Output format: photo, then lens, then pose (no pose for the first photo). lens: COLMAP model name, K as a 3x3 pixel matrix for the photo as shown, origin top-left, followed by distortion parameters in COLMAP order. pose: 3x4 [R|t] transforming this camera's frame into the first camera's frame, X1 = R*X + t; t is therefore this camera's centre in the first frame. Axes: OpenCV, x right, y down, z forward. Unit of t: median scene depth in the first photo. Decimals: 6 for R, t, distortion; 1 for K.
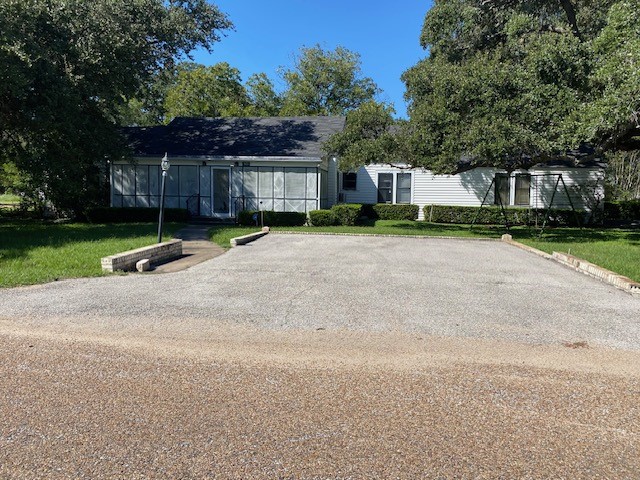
lens RADIAL K [[486.1, 0, 320.0], [0, 486.1, 240.0], [0, 0, 1]] dist [0.084992, -0.000111]
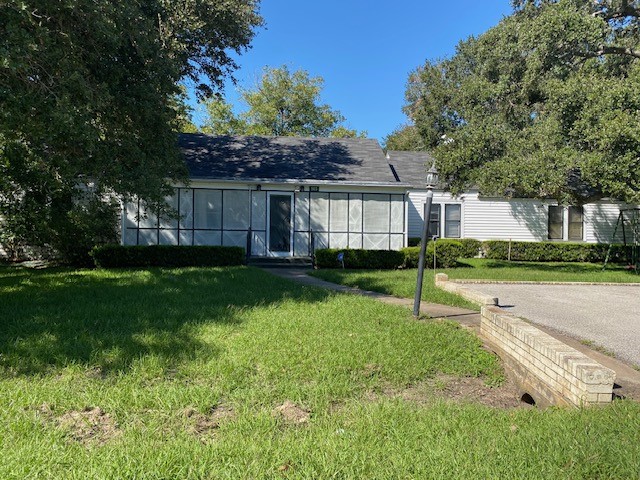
lens RADIAL K [[486.1, 0, 320.0], [0, 486.1, 240.0], [0, 0, 1]] dist [0.084992, -0.000111]
pose [[0.975235, -0.002608, 0.221157, -0.300555], [0.016996, 0.997857, -0.063181, -0.023606], [-0.220518, 0.065375, 0.973190, 0.232758]]
